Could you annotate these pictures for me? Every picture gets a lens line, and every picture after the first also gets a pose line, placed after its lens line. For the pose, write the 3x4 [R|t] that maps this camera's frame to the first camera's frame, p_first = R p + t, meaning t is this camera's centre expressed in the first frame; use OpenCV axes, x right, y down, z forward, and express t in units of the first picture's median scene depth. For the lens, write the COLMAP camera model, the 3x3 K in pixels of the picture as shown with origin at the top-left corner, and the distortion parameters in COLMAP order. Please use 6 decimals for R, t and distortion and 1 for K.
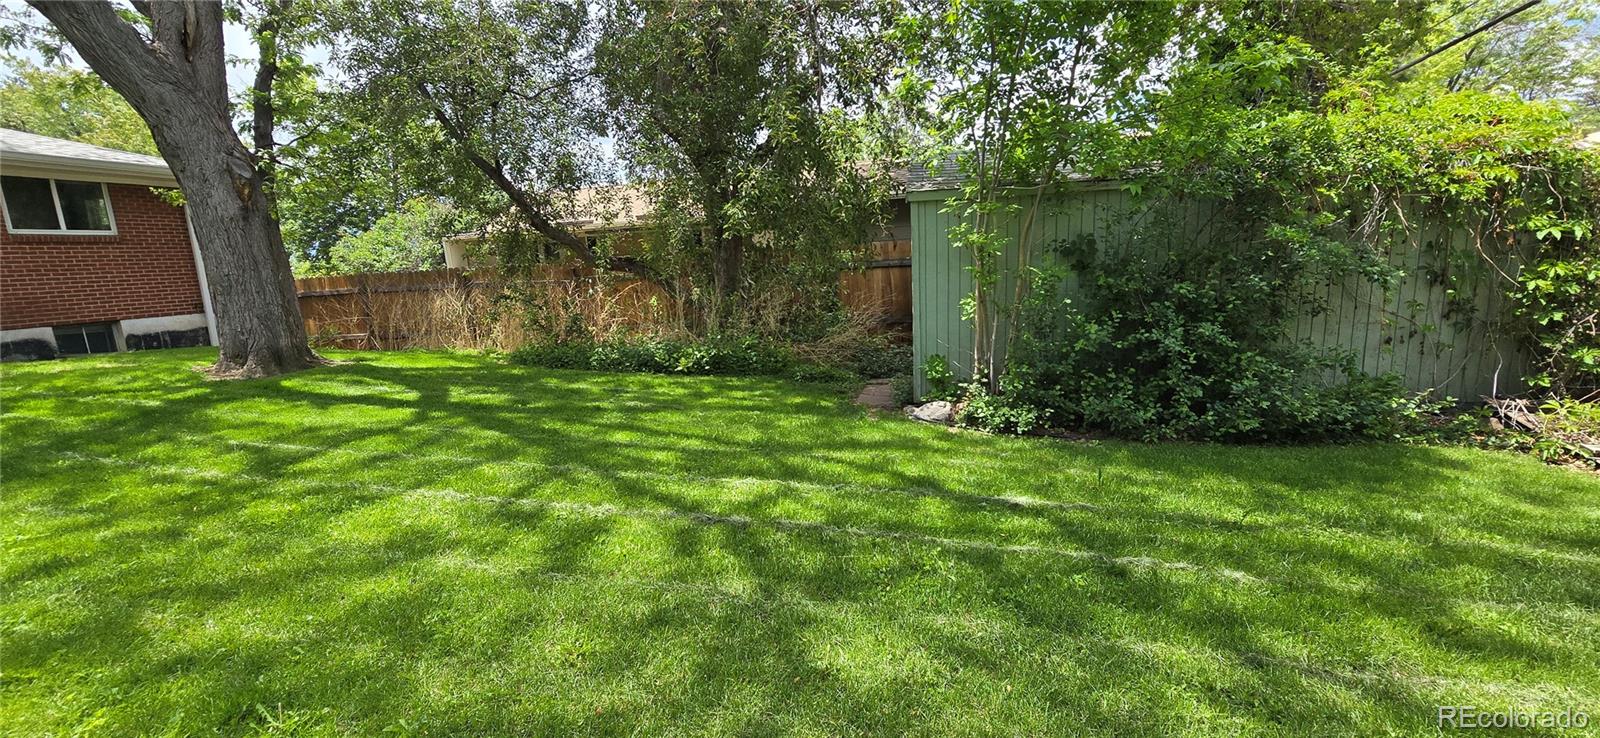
lens RADIAL K [[655.8, 0, 805.8], [0, 655.8, 368.3], [0, 0, 1]] dist [-0.004481, 0.001055]
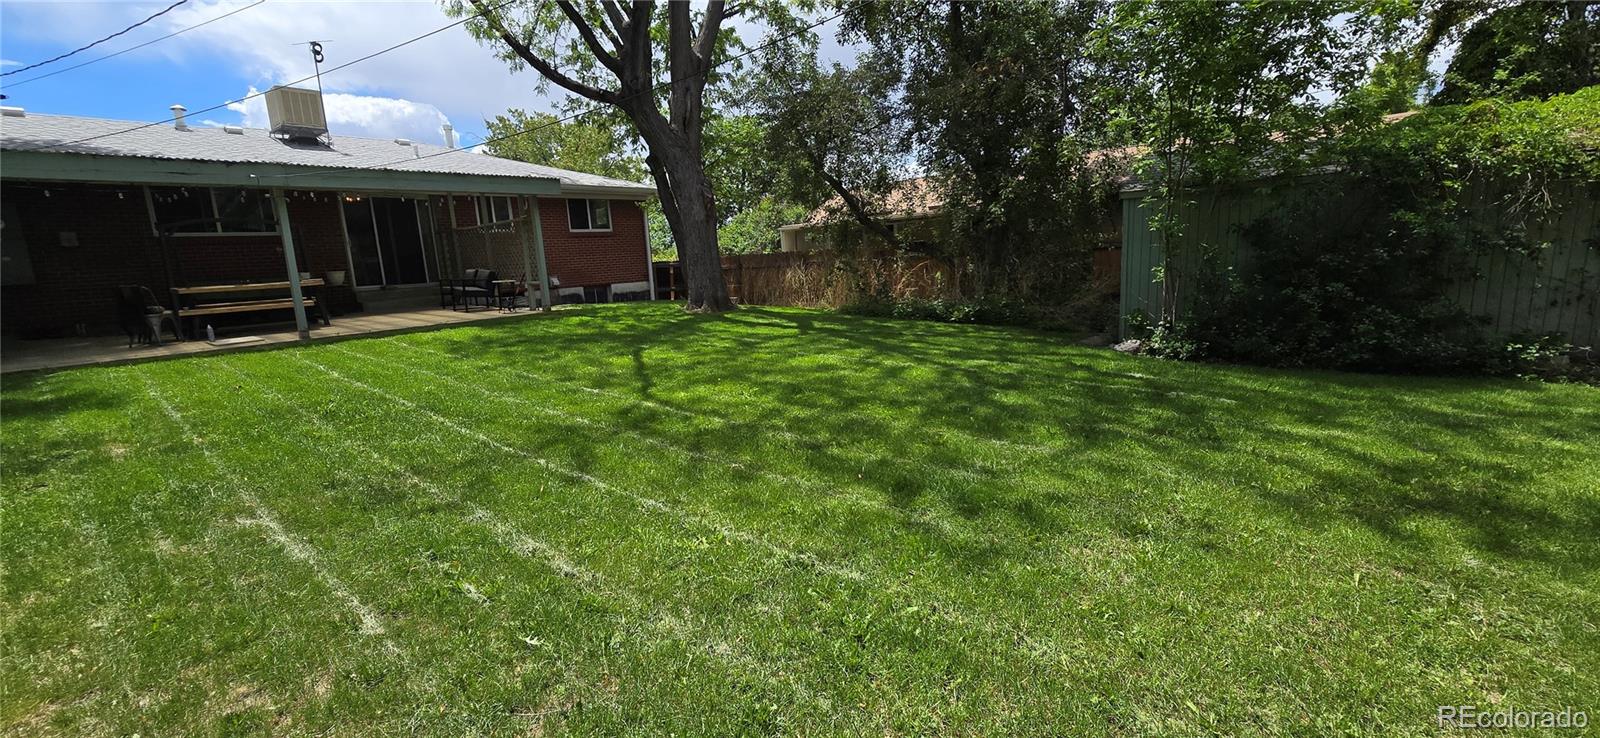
lens RADIAL K [[655.8, 0, 797.8], [0, 655.8, 374.5], [0, 0, 1]] dist [-0.004481, 0.001055]
pose [[0.906108, 0.071281, -0.416997, 0.102790], [-0.057841, 0.997320, 0.044795, 0.074858], [0.419073, -0.016470, 0.907803, -0.430801]]
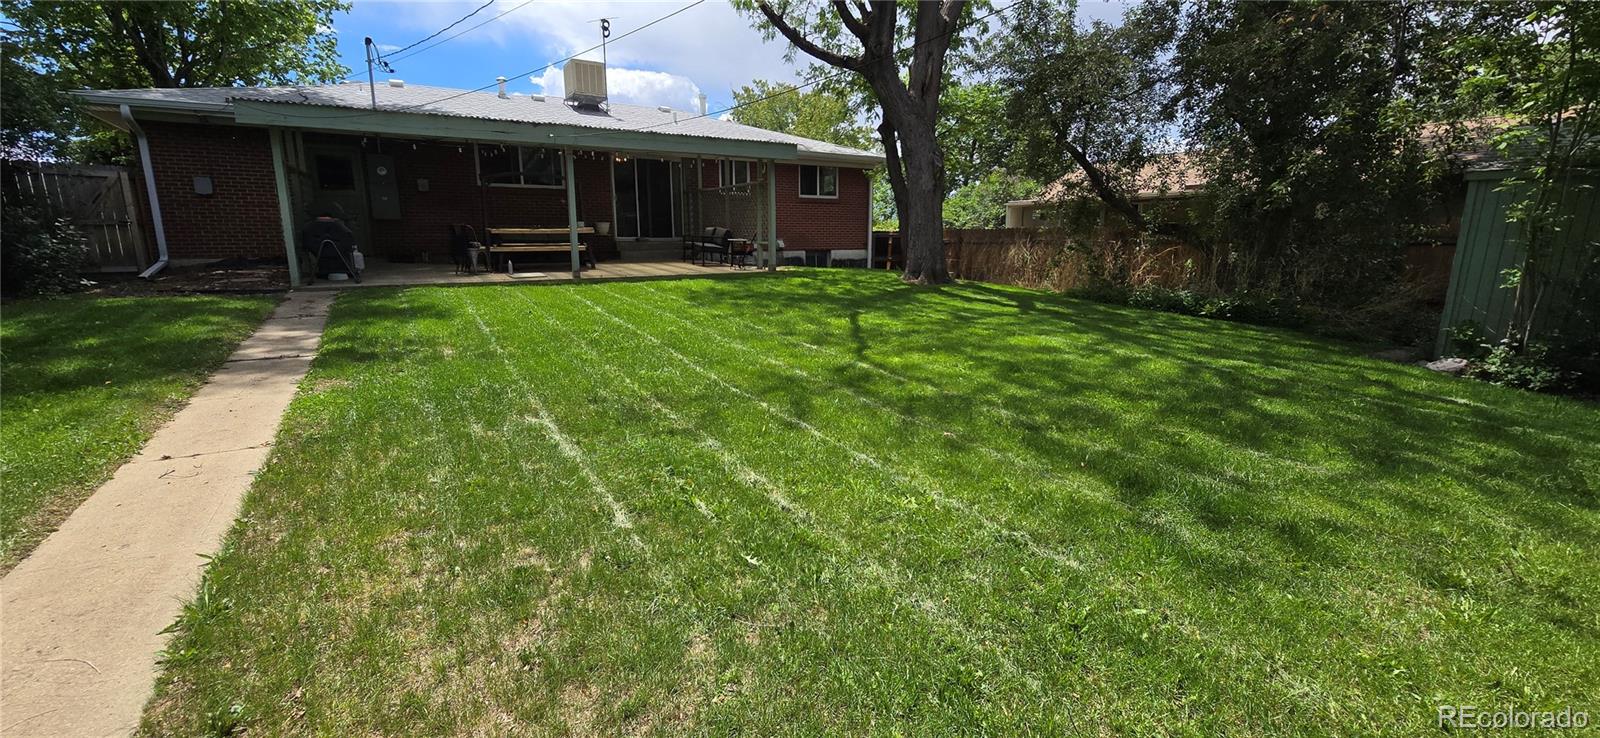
lens RADIAL K [[655.8, 0, 799.5], [0, 655.8, 373.5], [0, 0, 1]] dist [-0.004481, 0.001055]
pose [[0.727790, 0.187134, -0.659774, 0.091482], [-0.149447, 0.982207, 0.113732, 0.084786], [0.669318, 0.015828, 0.742807, -0.437990]]
